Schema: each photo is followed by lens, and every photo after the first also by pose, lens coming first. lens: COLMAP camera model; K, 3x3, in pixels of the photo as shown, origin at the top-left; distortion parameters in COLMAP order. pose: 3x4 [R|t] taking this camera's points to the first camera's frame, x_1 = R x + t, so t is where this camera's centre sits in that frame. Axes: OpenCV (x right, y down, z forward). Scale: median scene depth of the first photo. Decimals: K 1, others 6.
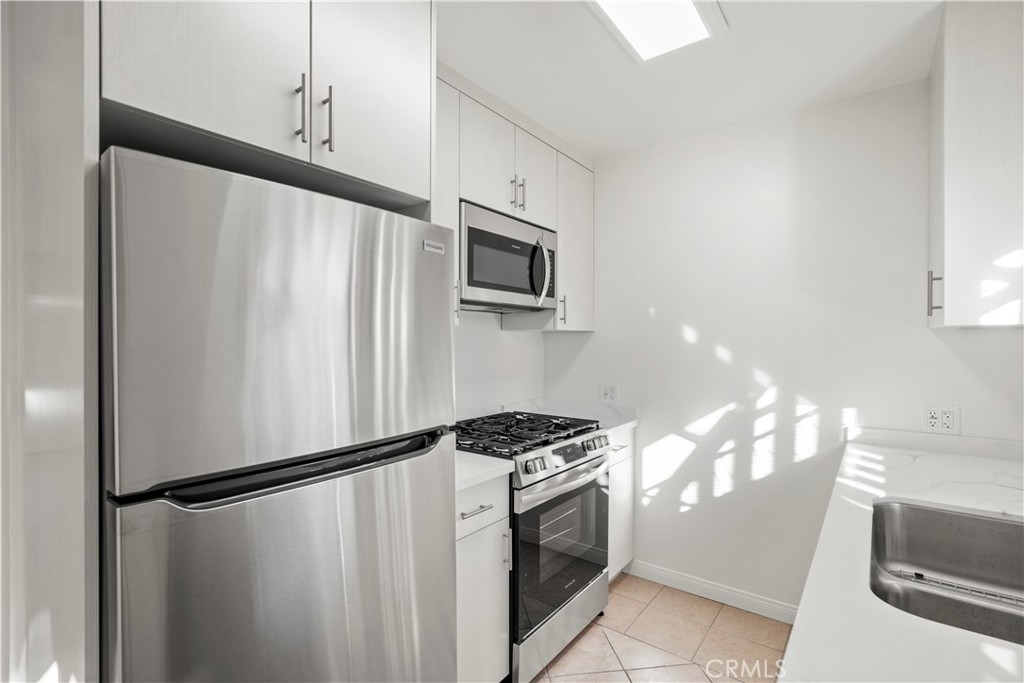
lens RADIAL K [[481.6, 0, 510.1], [0, 481.6, 341.2], [0, 0, 1]] dist [0.003348, 0.000146]
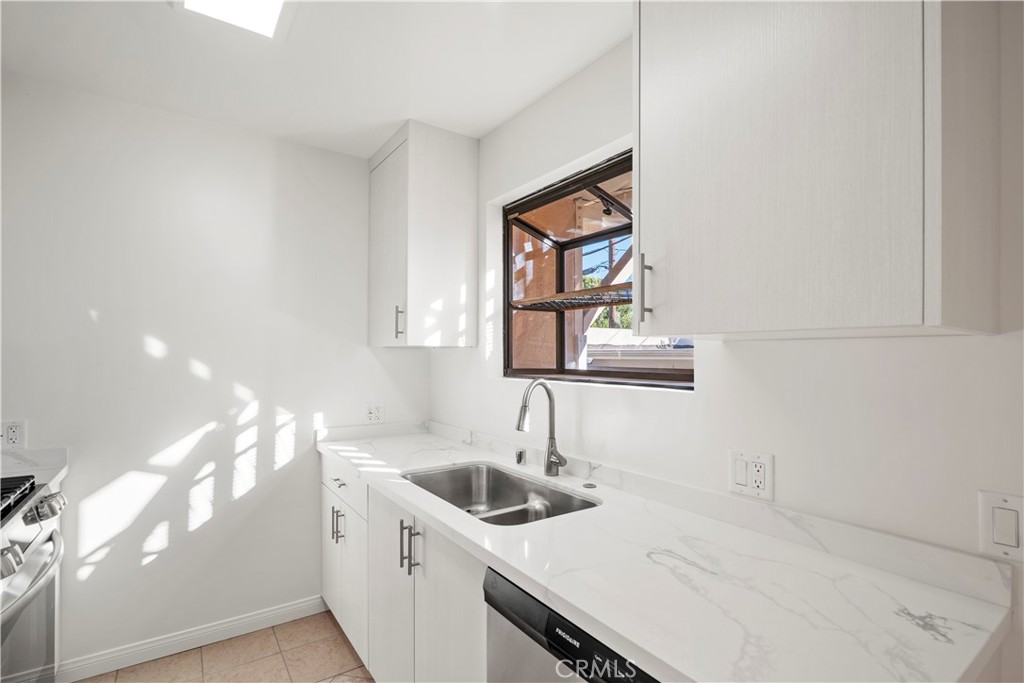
lens RADIAL K [[481.6, 0, 502.1], [0, 481.6, 354.2], [0, 0, 1]] dist [0.003348, 0.000146]
pose [[0.326400, 0.010478, 0.945174, -0.237105], [-0.004570, 0.999944, -0.009507, 0.004053], [-0.945221, -0.001216, 0.326429, 0.176568]]
